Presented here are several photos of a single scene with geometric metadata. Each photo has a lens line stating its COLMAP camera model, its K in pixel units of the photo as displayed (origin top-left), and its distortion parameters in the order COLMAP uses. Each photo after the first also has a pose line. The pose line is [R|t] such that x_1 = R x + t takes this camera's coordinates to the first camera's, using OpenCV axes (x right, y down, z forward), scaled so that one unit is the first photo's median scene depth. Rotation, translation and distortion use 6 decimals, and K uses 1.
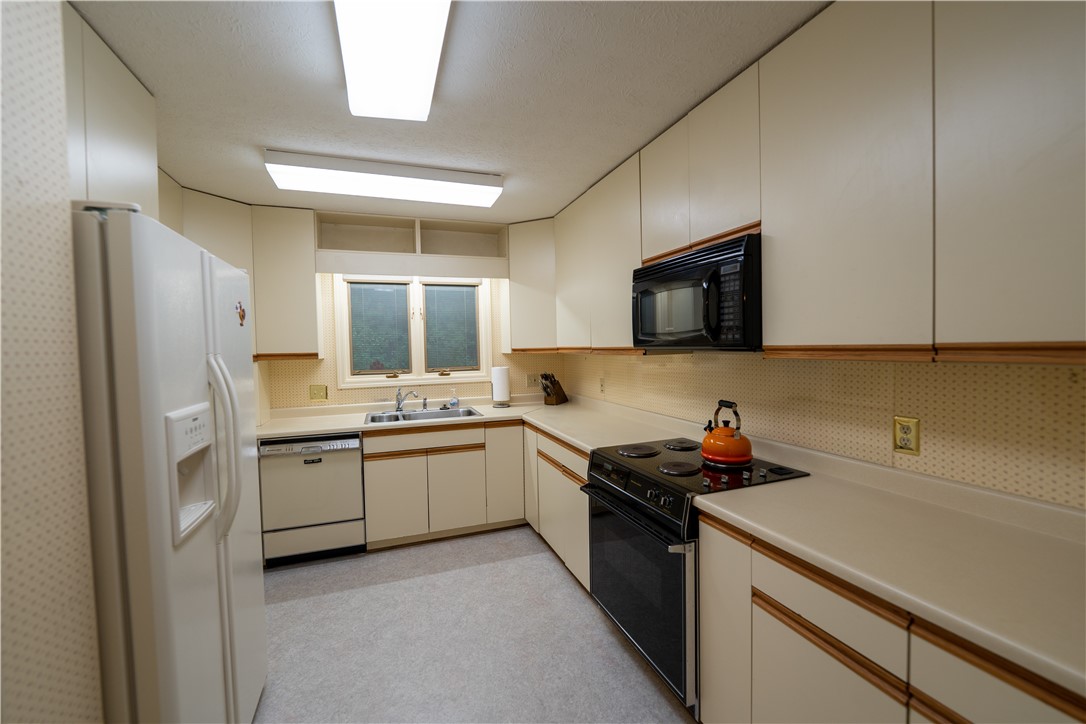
lens RADIAL K [[443.5, 0, 542.2], [0, 443.5, 362.6], [0, 0, 1]] dist [-0.002969, -0.000579]
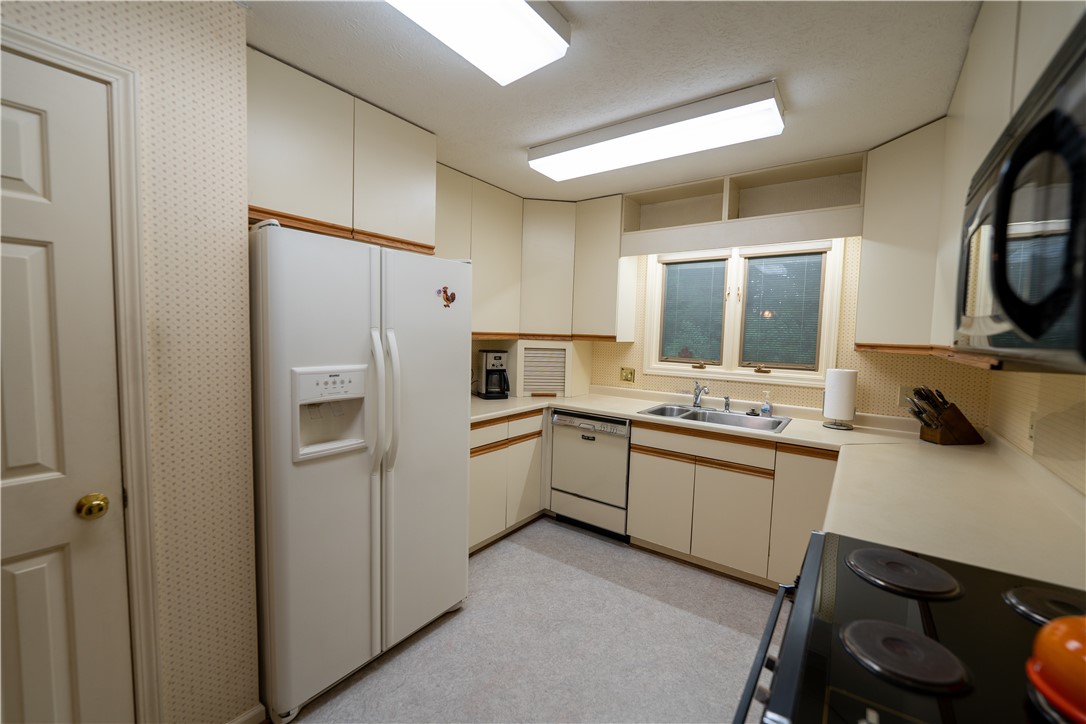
lens RADIAL K [[443.5, 0, 542.8], [0, 443.5, 362.3], [0, 0, 1]] dist [-0.002969, -0.000579]
pose [[0.558893, 0.093527, -0.823948, 0.231132], [-0.069613, 0.995404, 0.065769, -0.015541], [0.826312, 0.020599, 0.562835, 0.266623]]
